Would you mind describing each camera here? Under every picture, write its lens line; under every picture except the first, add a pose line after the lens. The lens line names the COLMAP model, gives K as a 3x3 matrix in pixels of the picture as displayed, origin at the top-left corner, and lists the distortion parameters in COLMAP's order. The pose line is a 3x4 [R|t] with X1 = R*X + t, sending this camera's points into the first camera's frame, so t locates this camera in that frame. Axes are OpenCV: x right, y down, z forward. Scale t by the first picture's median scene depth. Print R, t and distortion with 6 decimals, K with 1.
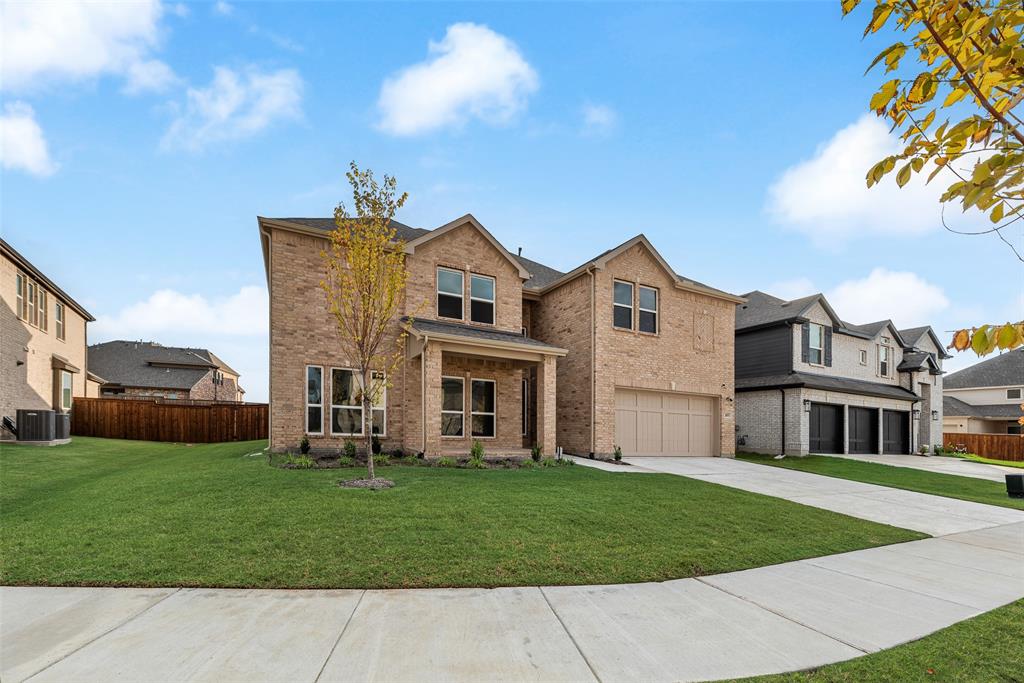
lens RADIAL K [[415.0, 0, 508.9], [0, 415.0, 344.8], [0, 0, 1]] dist [-0.000659, 0.000645]
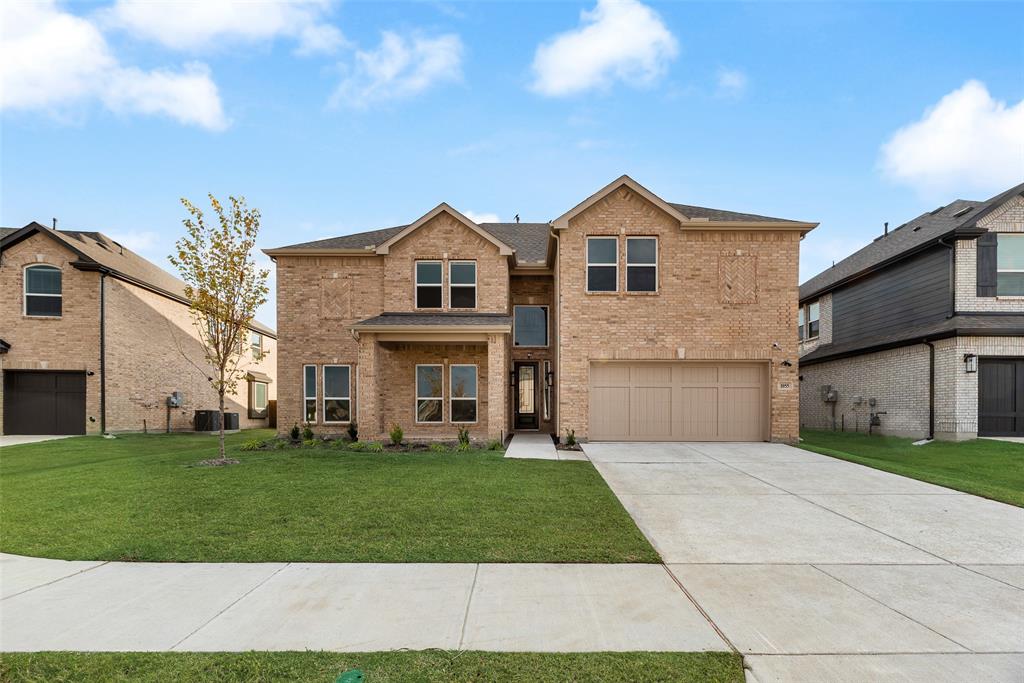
lens RADIAL K [[415.0, 0, 510.7], [0, 415.0, 339.3], [0, 0, 1]] dist [-0.000659, 0.000645]
pose [[0.898223, -0.106800, -0.426367, 0.448762], [0.113214, 0.993517, -0.010355, 0.044316], [0.424708, -0.038969, 0.904491, 0.142949]]
